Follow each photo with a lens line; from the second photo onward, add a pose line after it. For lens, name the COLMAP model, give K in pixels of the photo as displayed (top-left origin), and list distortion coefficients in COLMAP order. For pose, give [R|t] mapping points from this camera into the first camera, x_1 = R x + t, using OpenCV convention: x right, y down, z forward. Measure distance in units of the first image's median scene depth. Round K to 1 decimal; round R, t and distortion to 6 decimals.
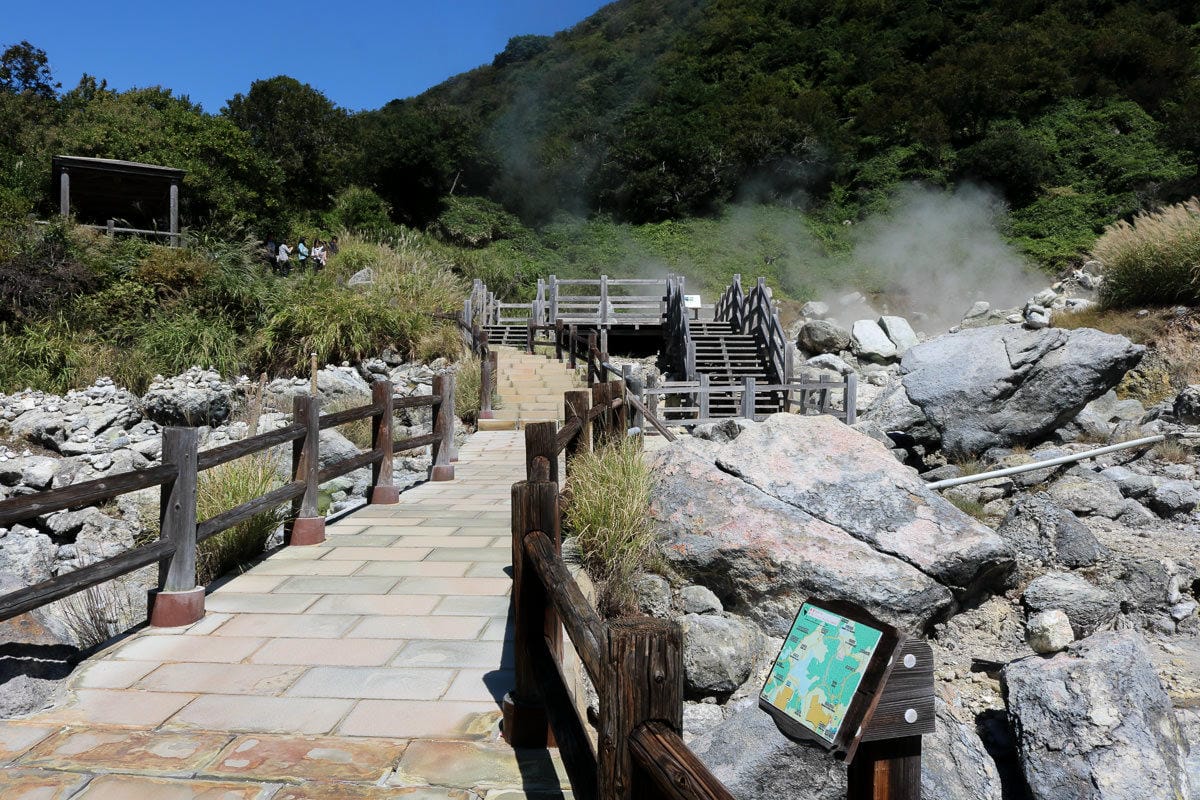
lens RADIAL K [[1051.0, 0, 598.5], [0, 1051.0, 399.6], [0, 0, 1]] dist [0.013715, 0.003655]
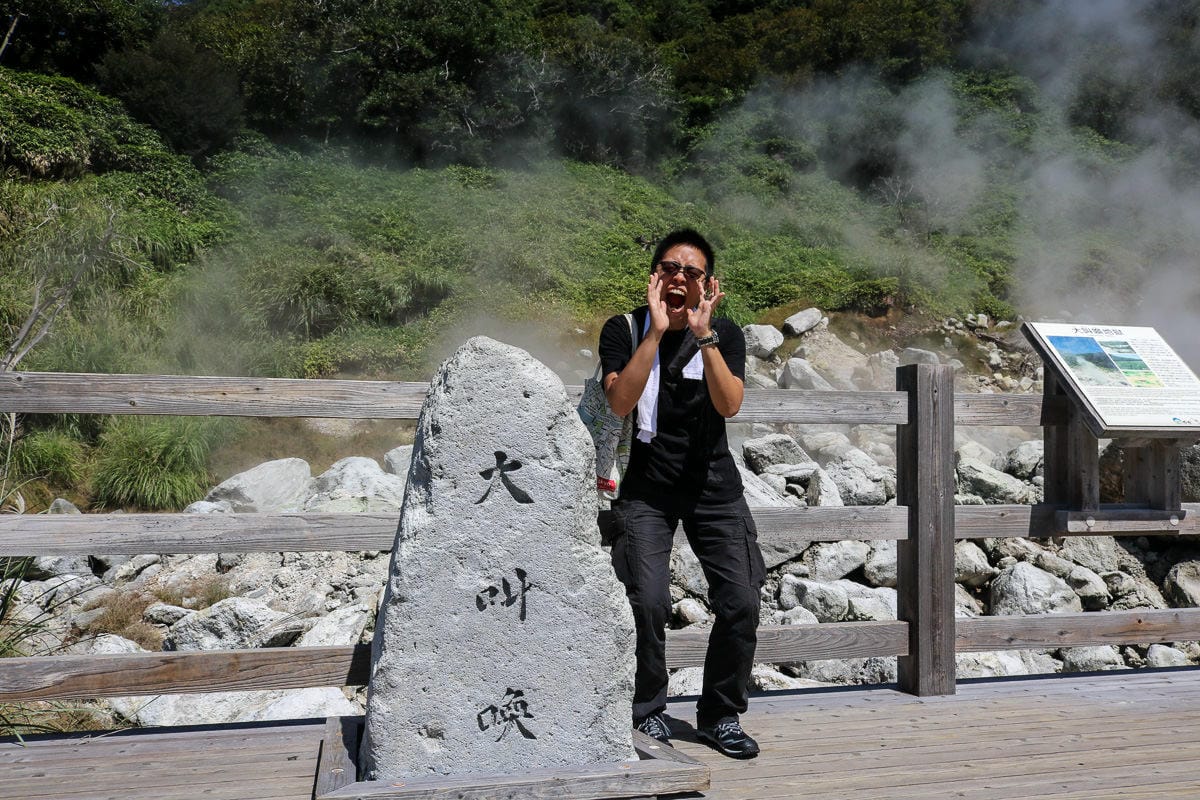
lens RADIAL K [[1051.0, 0, 599.0], [0, 1051.0, 401.9], [0, 0, 1]] dist [0.013715, 0.003655]
pose [[0.964754, 0.014440, 0.262759, -0.004238], [-0.013768, 0.999896, -0.004401, -0.044241], [-0.262795, 0.000628, 0.964852, 0.442803]]
